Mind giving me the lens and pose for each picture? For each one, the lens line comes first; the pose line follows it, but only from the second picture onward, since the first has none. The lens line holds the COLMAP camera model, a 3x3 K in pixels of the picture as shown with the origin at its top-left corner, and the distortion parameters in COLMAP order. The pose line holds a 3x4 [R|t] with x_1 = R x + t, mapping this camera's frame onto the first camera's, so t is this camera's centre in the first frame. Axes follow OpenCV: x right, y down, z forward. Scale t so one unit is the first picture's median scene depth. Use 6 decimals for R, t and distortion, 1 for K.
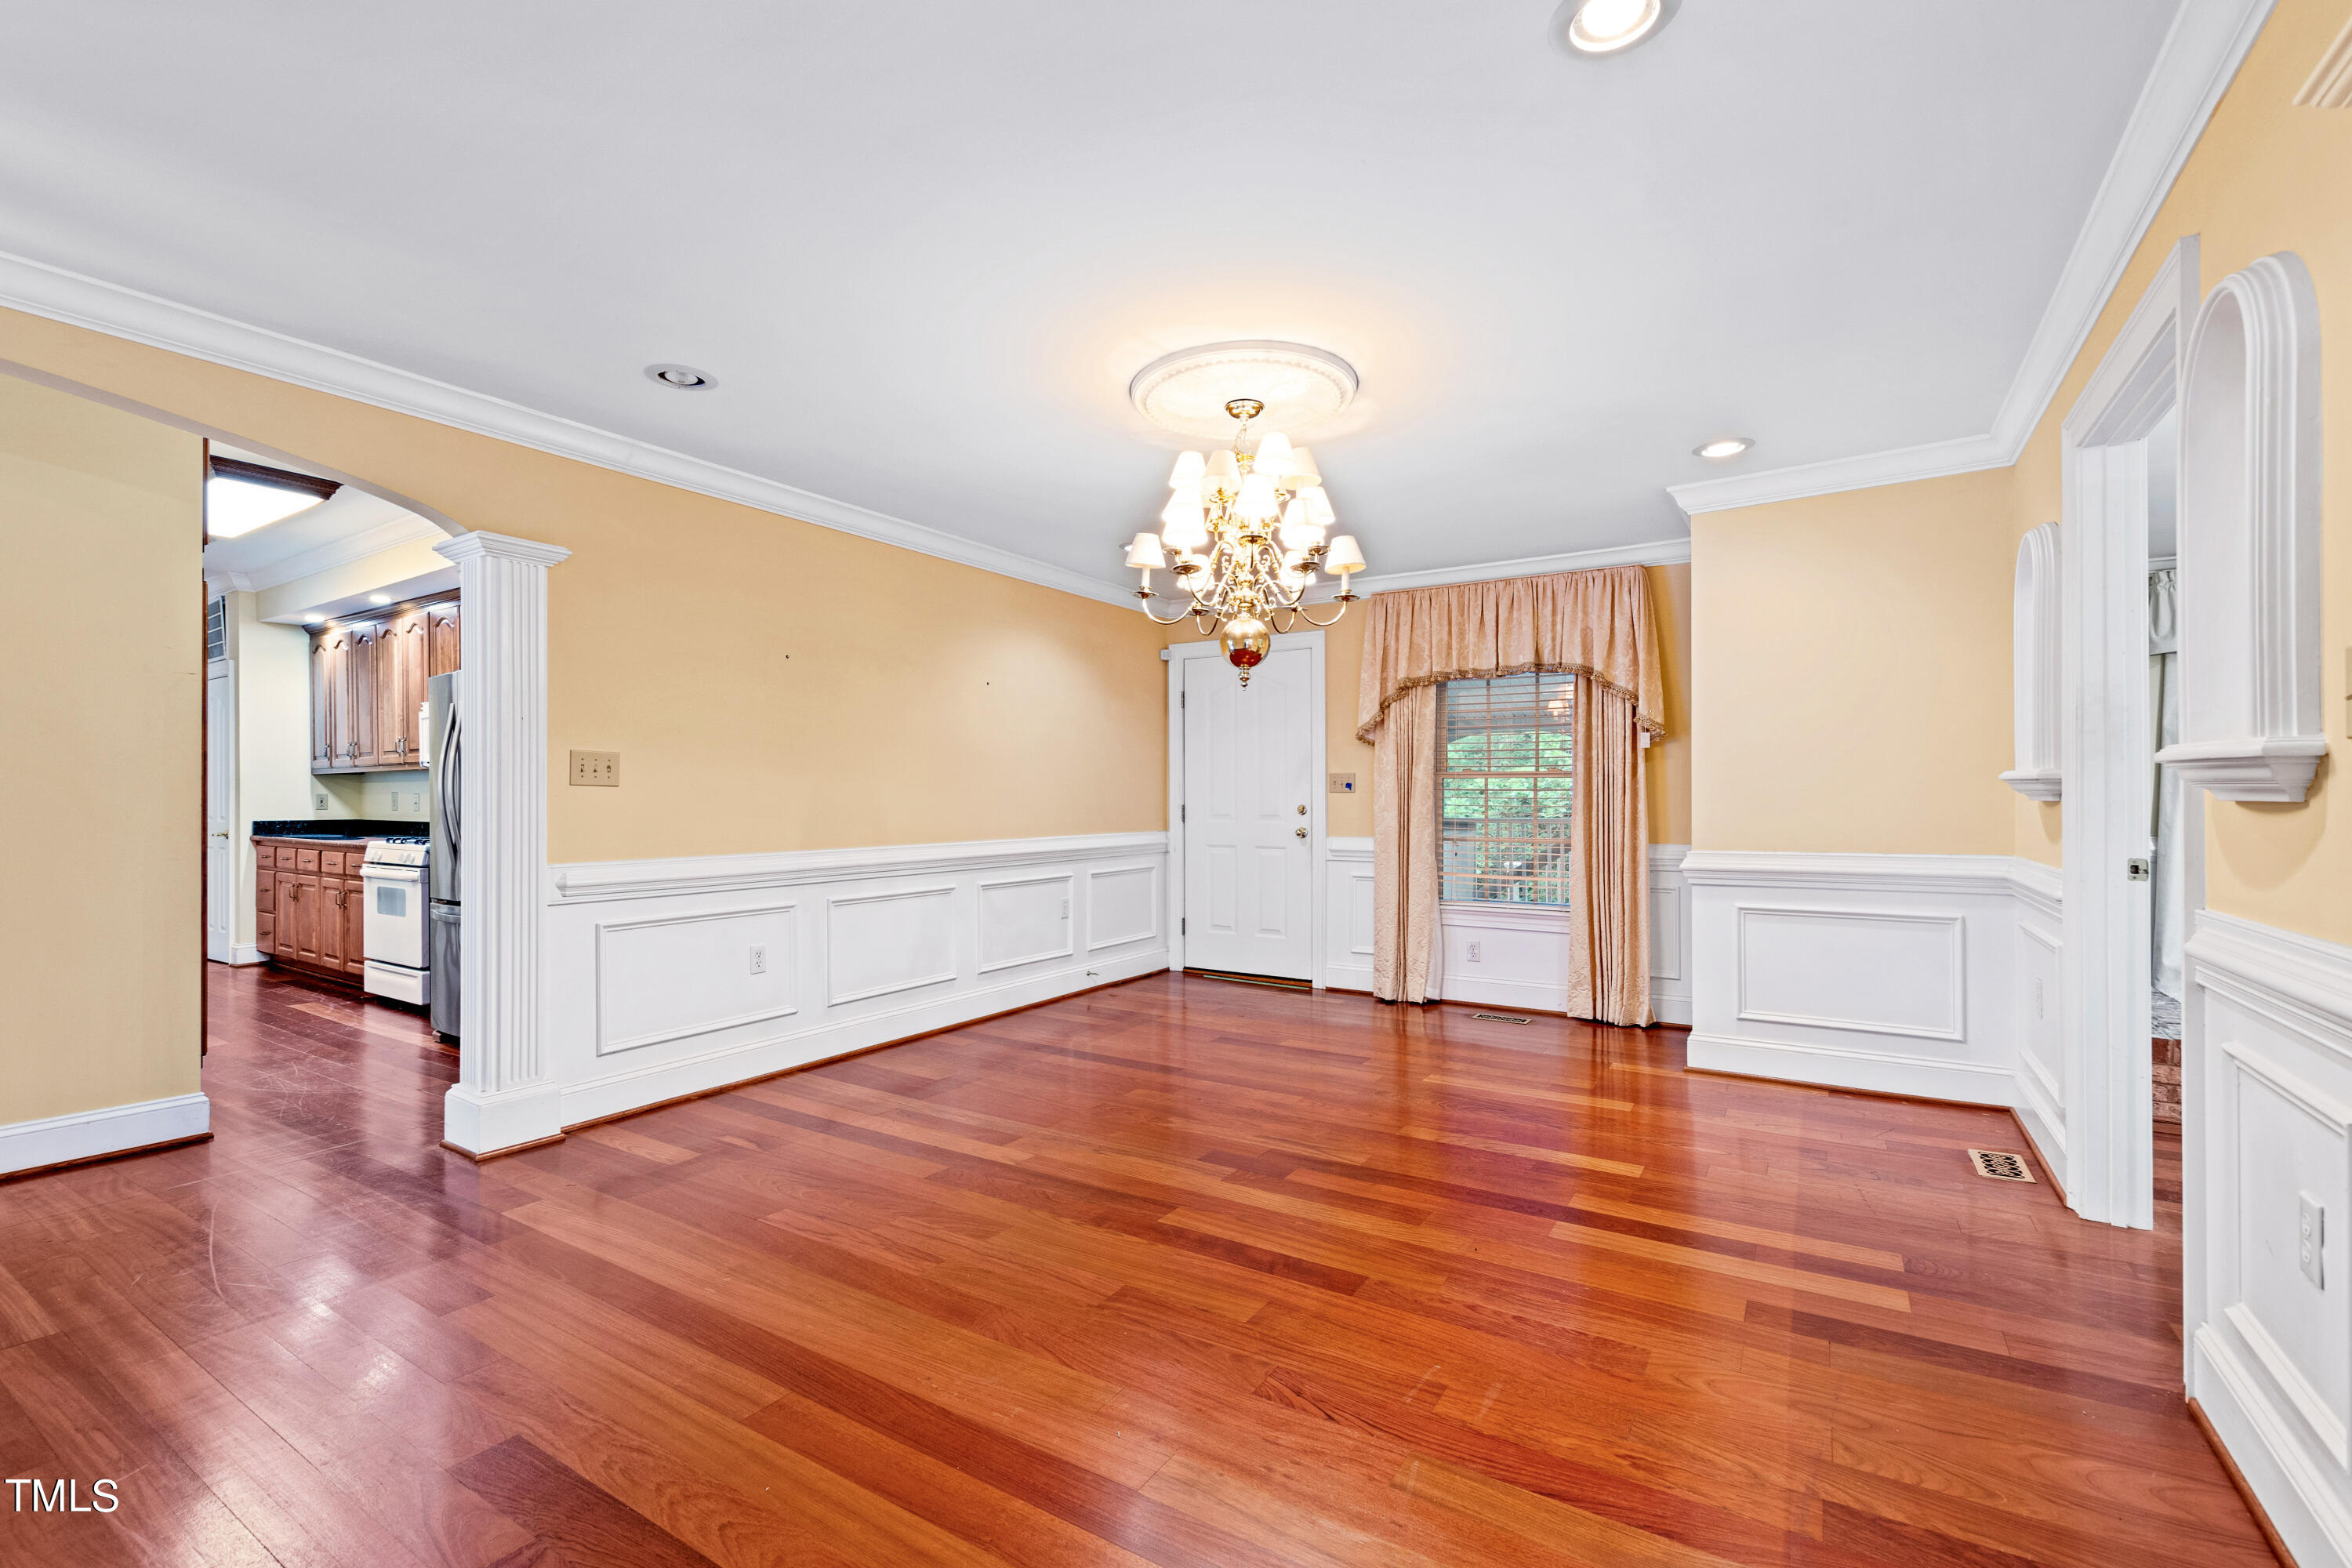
lens RADIAL K [[1034.2, 0, 1201.3], [0, 1034.2, 791.0], [0, 0, 1]] dist [-0.001229, -0.001225]
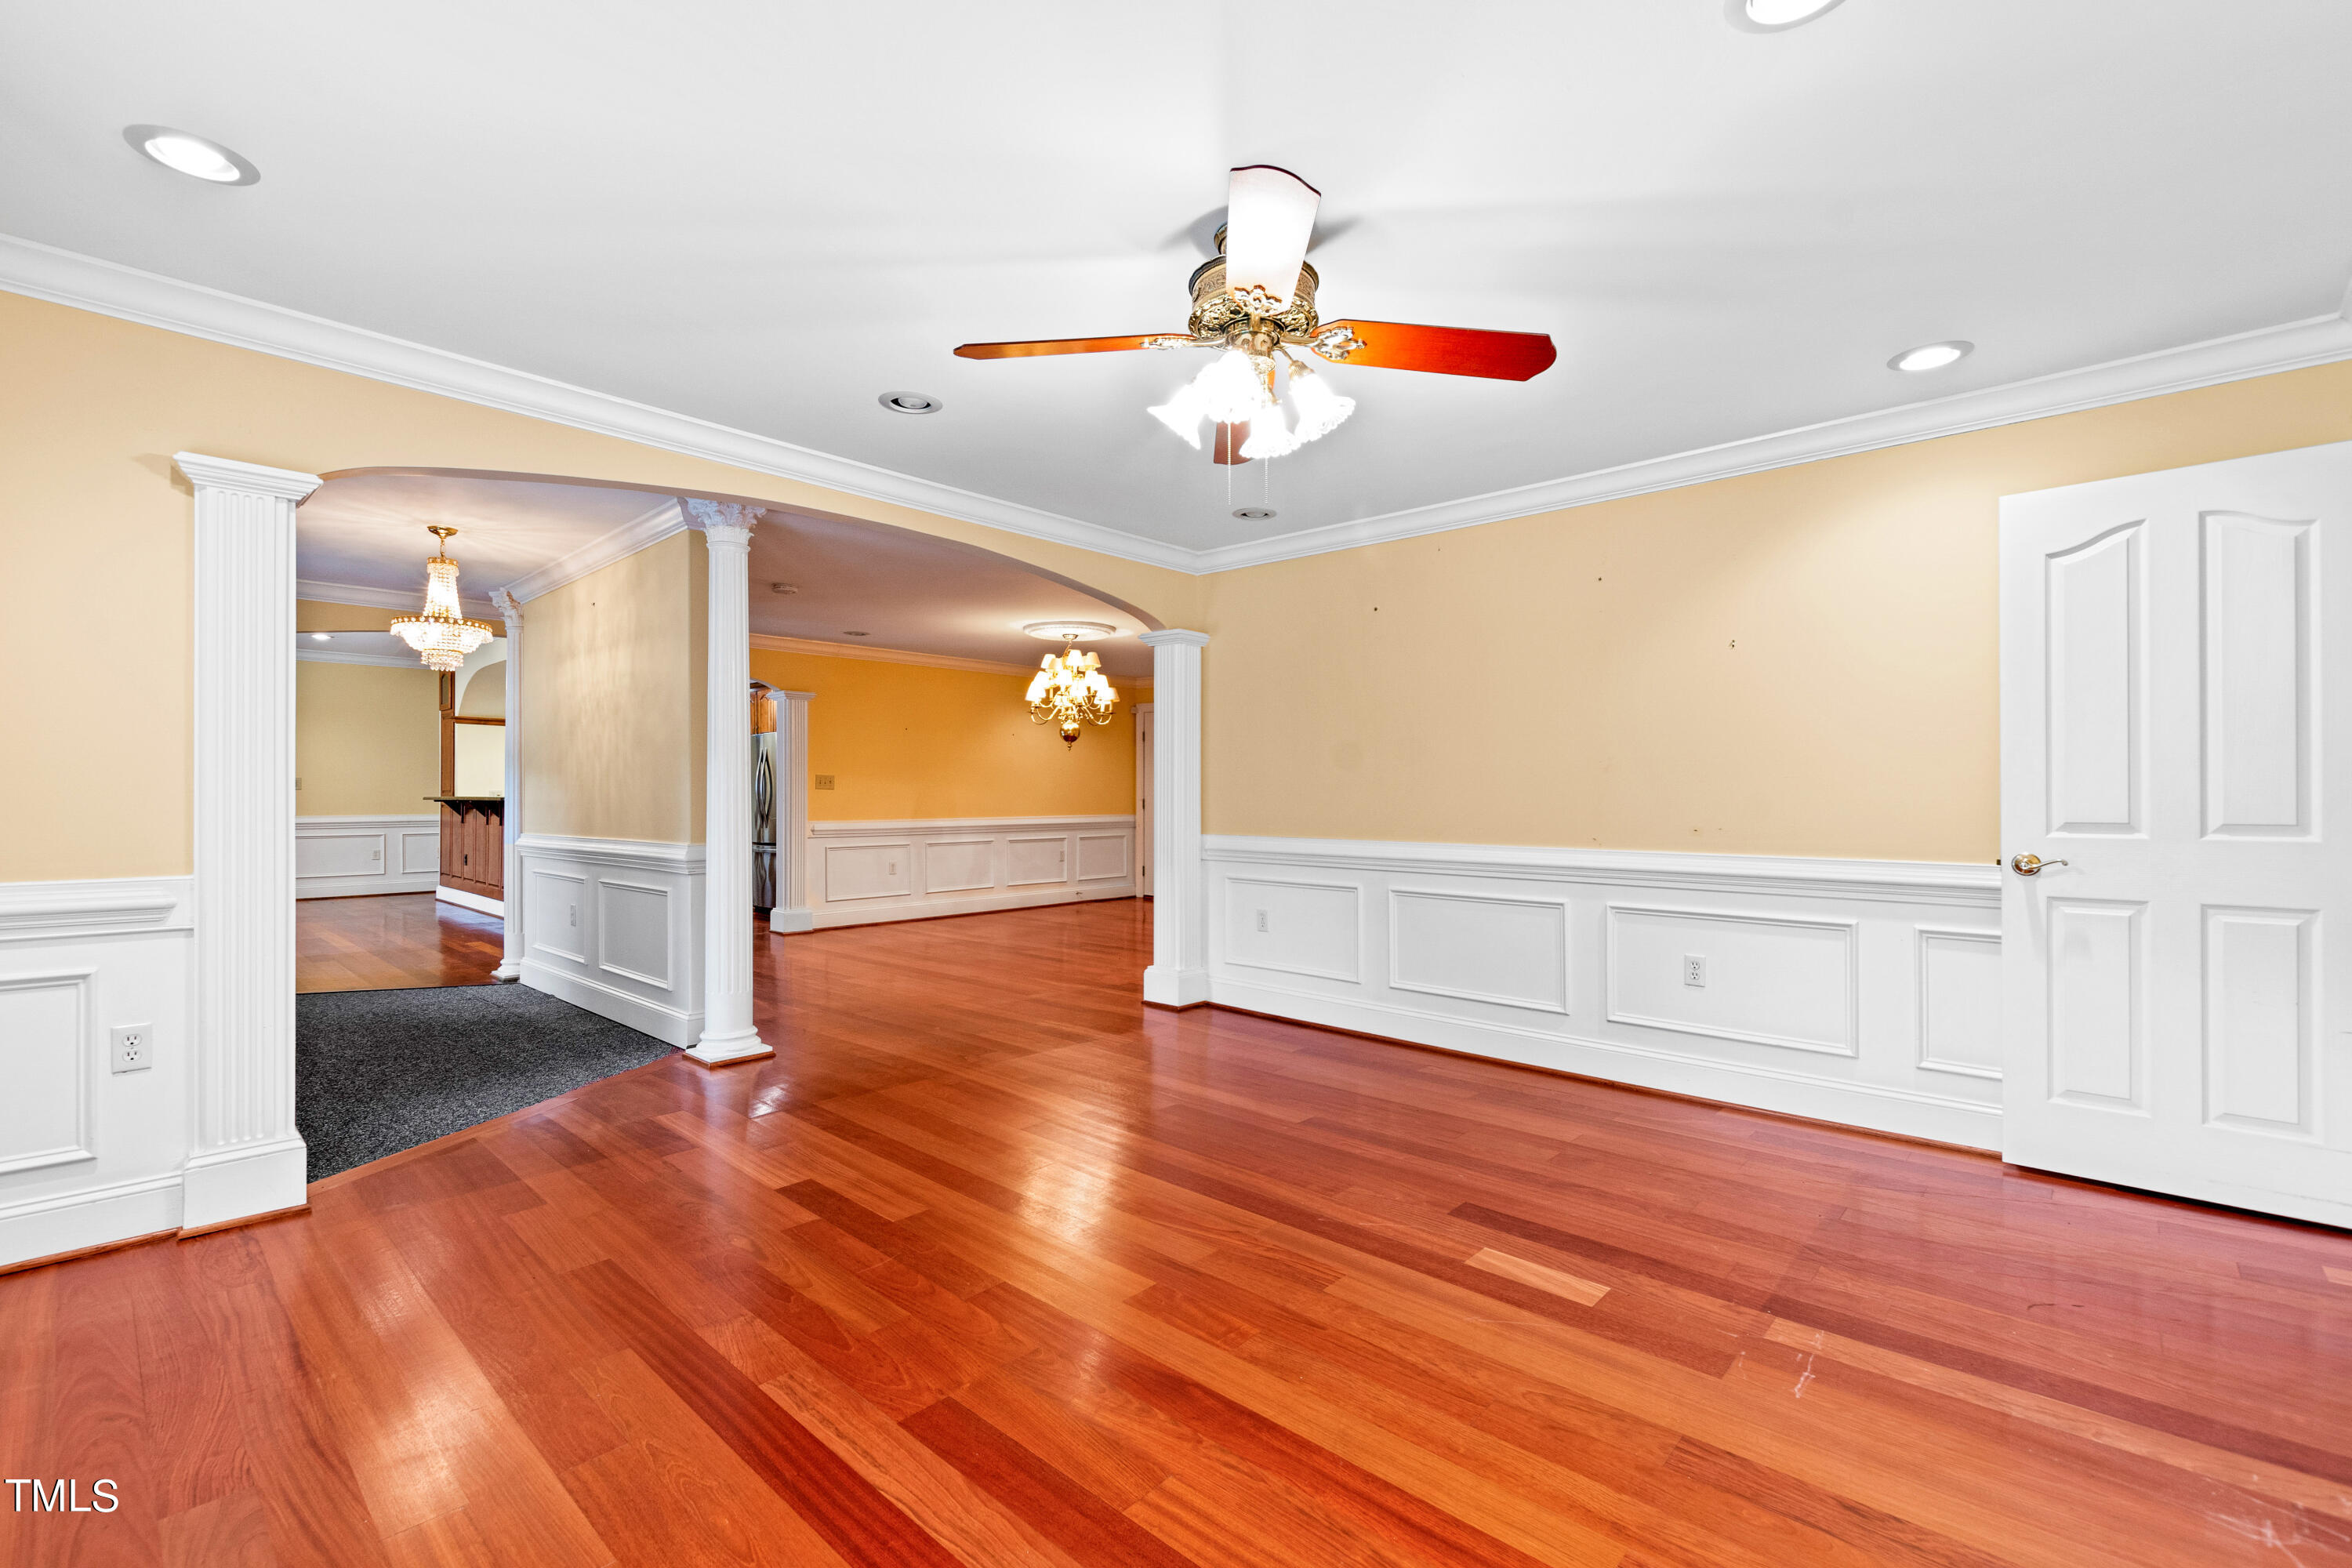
lens RADIAL K [[1034.2, 0, 1176.7], [0, 1034.2, 789.0], [0, 0, 1]] dist [-0.001229, -0.001225]
pose [[0.976992, 0.005727, -0.213199, 0.823588], [-0.004827, 0.999977, 0.004744, -0.024180], [0.213222, -0.003606, 0.976997, -1.335744]]
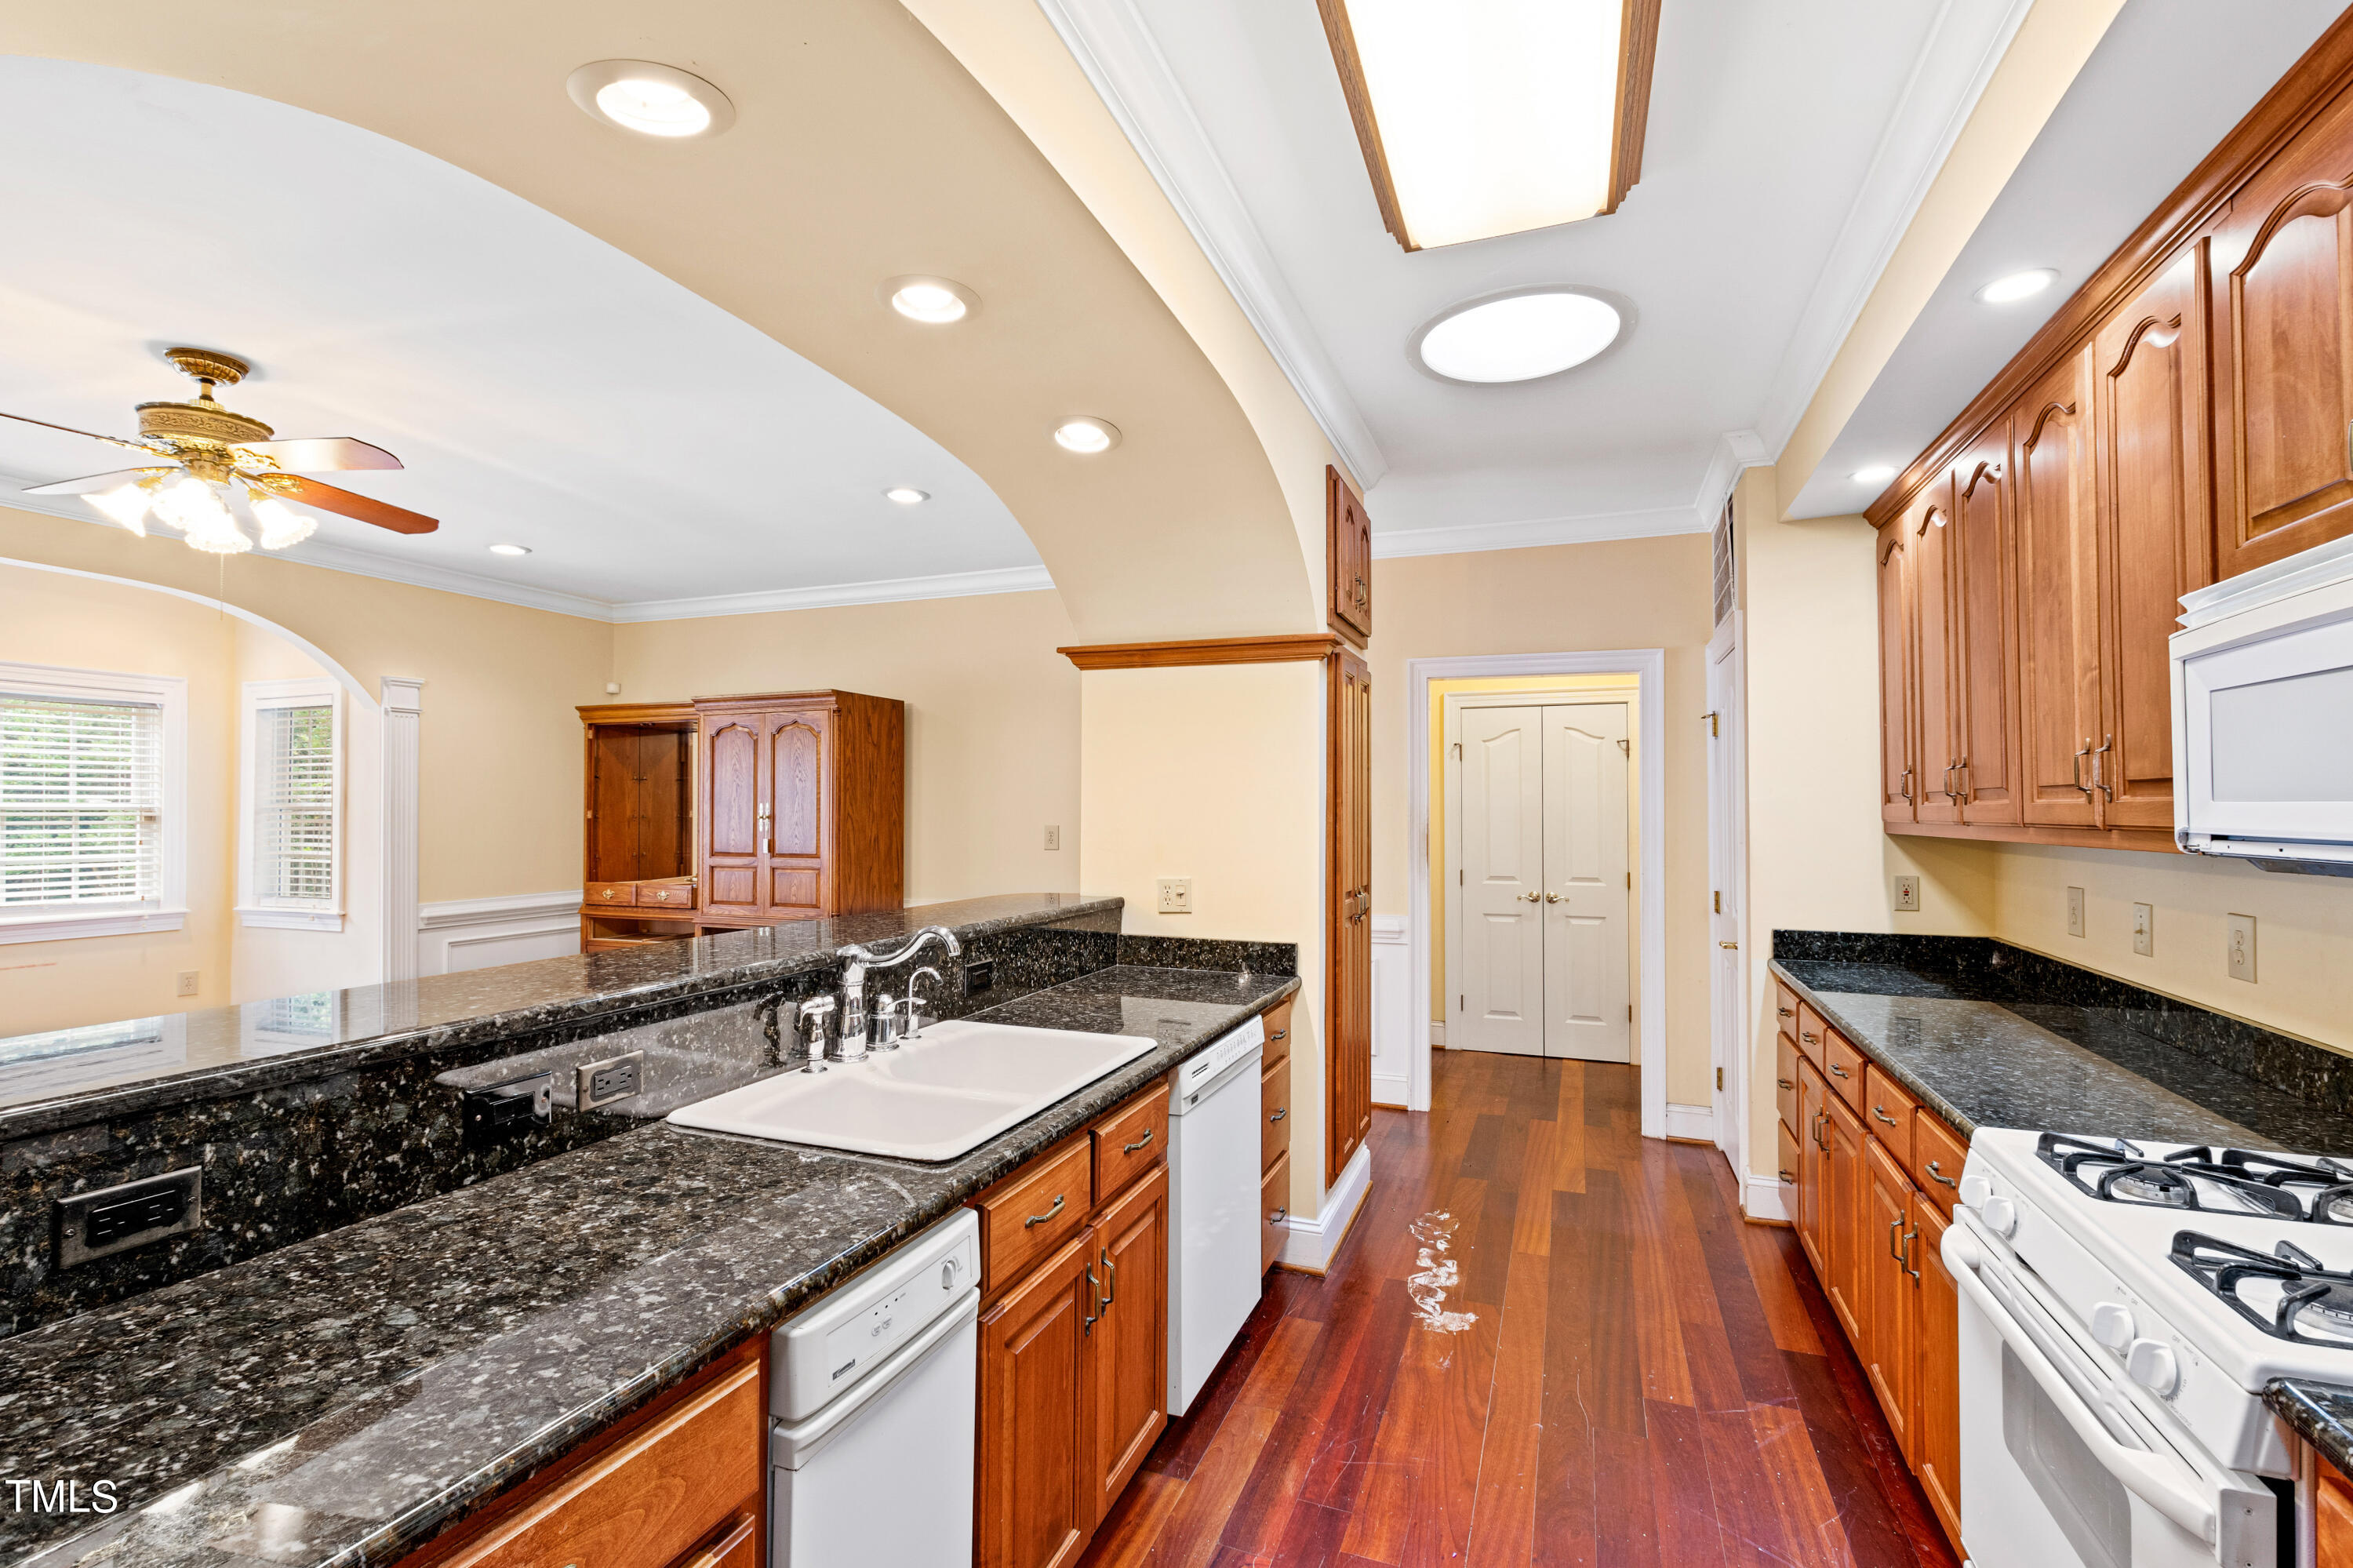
lens RADIAL K [[1034.7, 0, 1176.6], [0, 1034.7, 795.7], [0, 0, 1]] dist [-0.001229, -0.001225]
pose [[0.189331, -0.009855, -0.981864, -0.151644], [0.007268, 0.999936, -0.008635, -0.009929], [0.981886, -0.005501, 0.189391, 0.194518]]
